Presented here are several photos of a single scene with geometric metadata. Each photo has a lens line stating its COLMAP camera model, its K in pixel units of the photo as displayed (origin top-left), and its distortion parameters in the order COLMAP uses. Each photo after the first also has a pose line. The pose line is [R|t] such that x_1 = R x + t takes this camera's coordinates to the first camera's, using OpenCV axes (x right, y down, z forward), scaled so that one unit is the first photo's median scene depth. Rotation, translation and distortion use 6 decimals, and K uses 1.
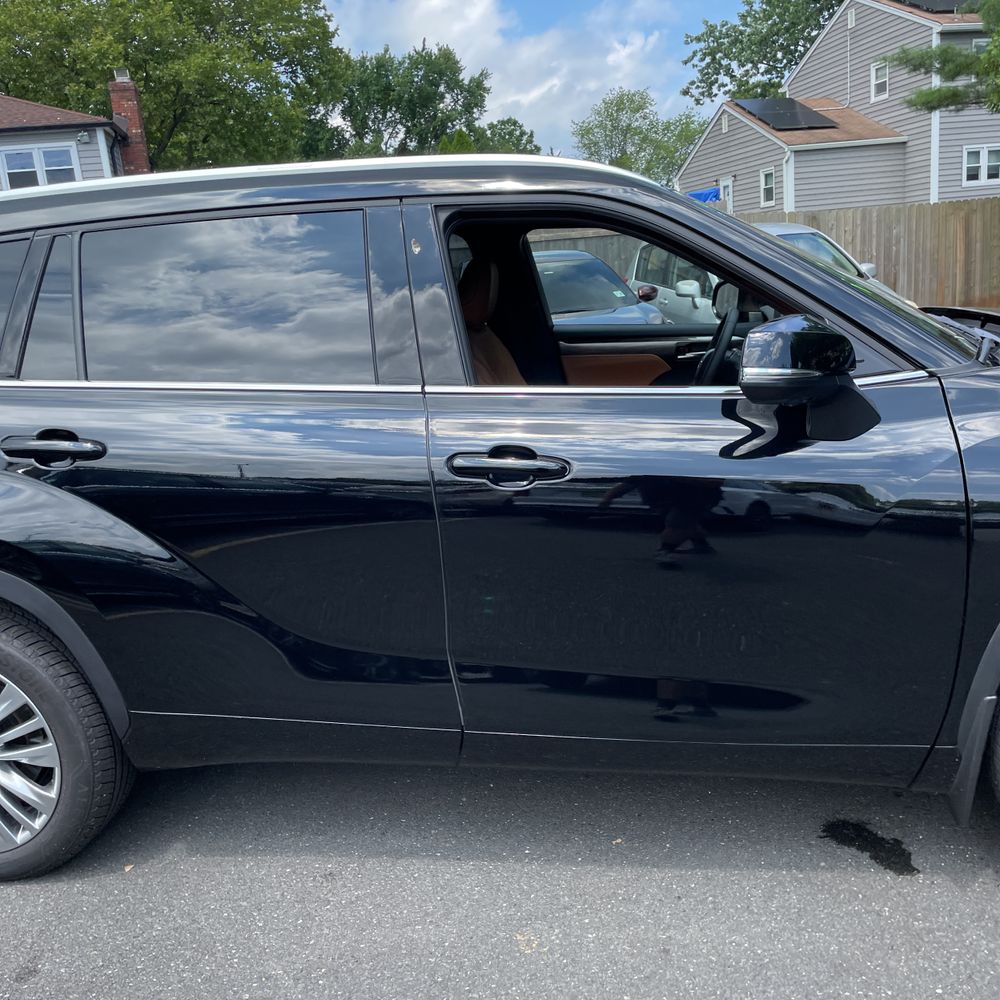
lens RADIAL K [[995.9, 0, 500.0], [0, 995.9, 500.0], [0, 0, 1]] dist [0.092019, -0.142186]
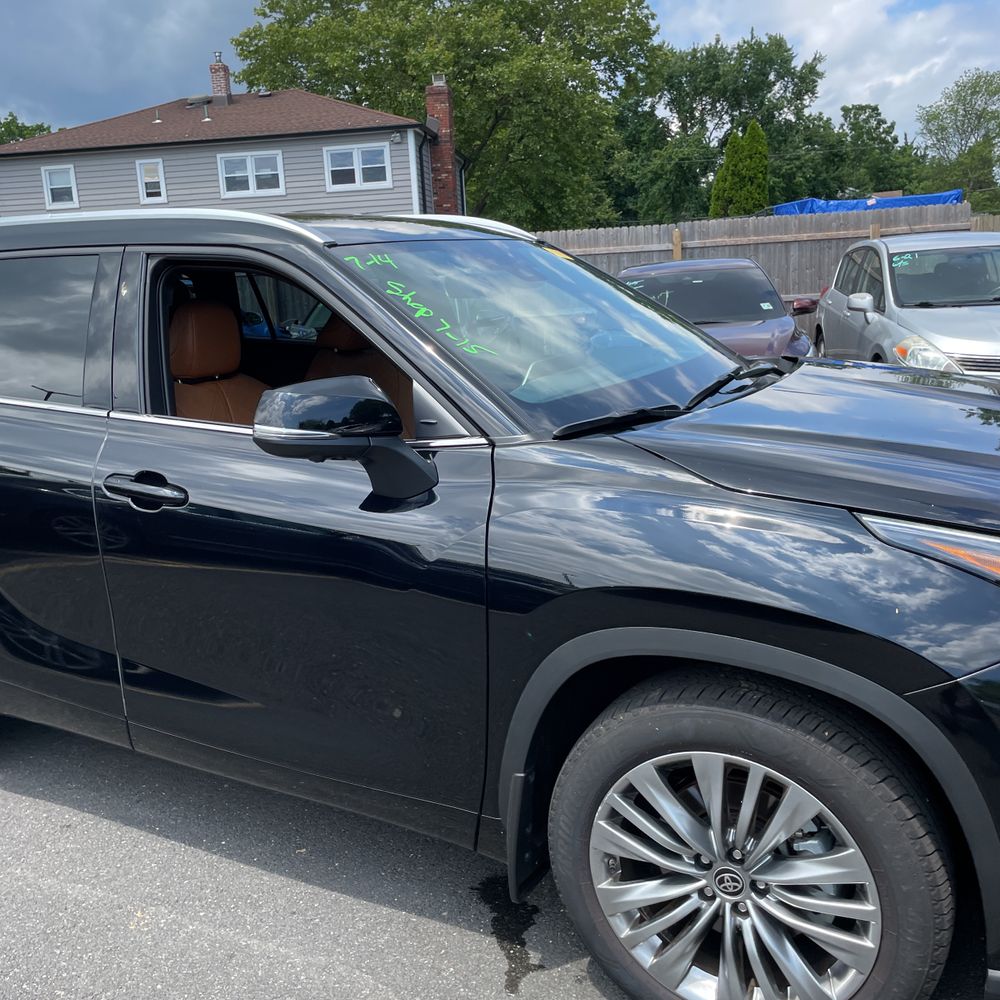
lens RADIAL K [[998.2, 0, 498.8], [0, 998.2, 466.7], [0, 0, 1]] dist [0.093020, -0.137323]
pose [[0.944741, 0.091330, -0.314838, 0.059137], [-0.097423, 0.995236, -0.003635, -0.007677], [0.313006, 0.034107, 0.949139, 0.004469]]
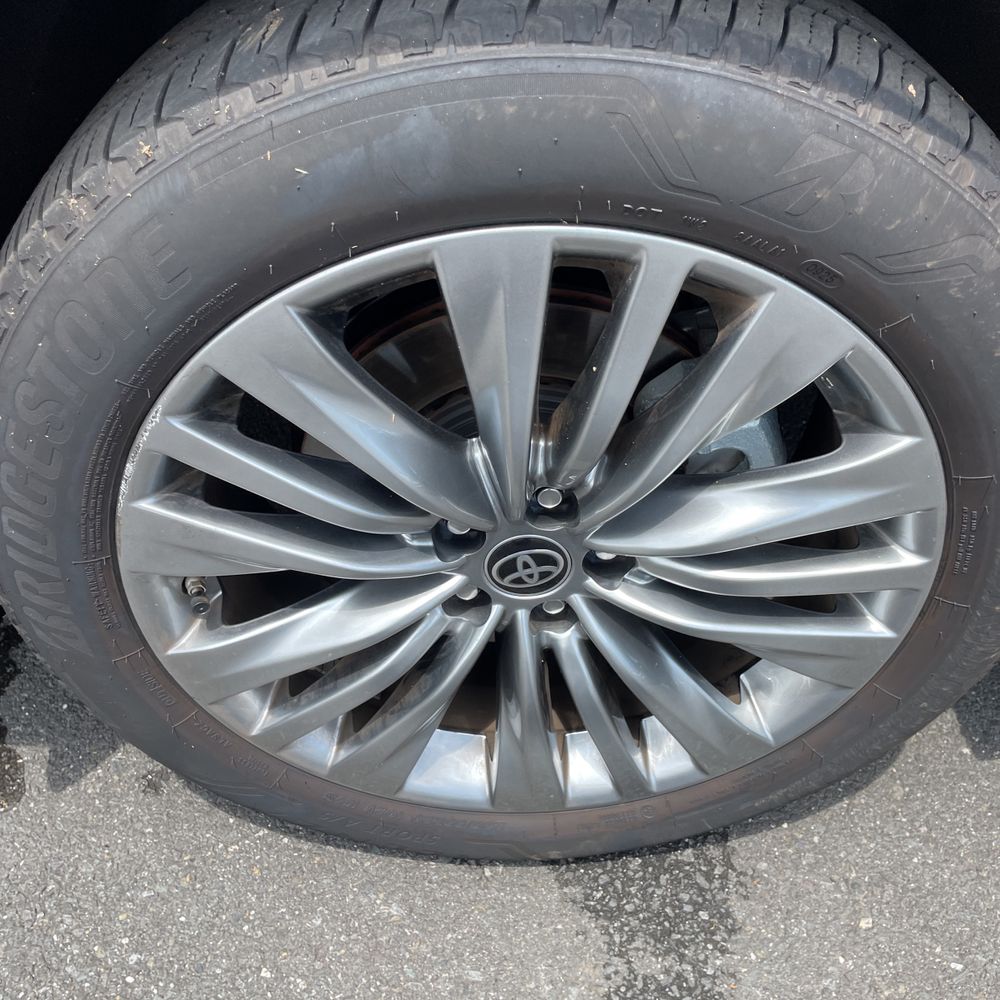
lens RADIAL K [[995.9, 0, 500.0], [0, 995.9, 500.0], [0, 0, 1]] dist [0.092019, -0.142186]
pose [[0.980321, -0.031834, 0.194825, 0.048718], [-0.063193, 0.884375, 0.462480, 0.006180], [-0.187020, -0.465690, 0.864960, 0.057331]]
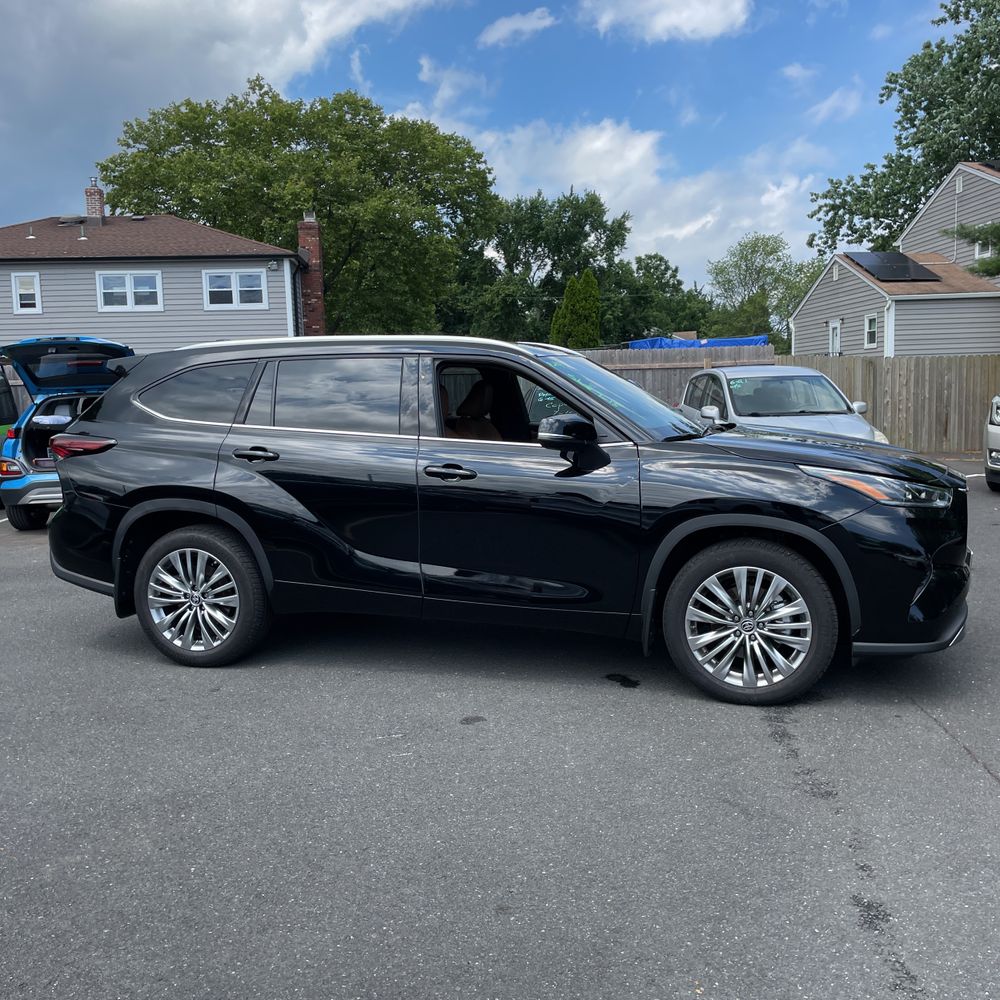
lens RADIAL K [[1003.2, 0, 508.3], [0, 1003.2, 476.2], [0, 0, 1]] dist [0.097086, -0.154622]
pose [[0.988916, 0.067678, -0.132153, 0.035427], [-0.085239, 0.987564, -0.132102, 0.021132], [0.121569, 0.141902, 0.982387, -0.097285]]
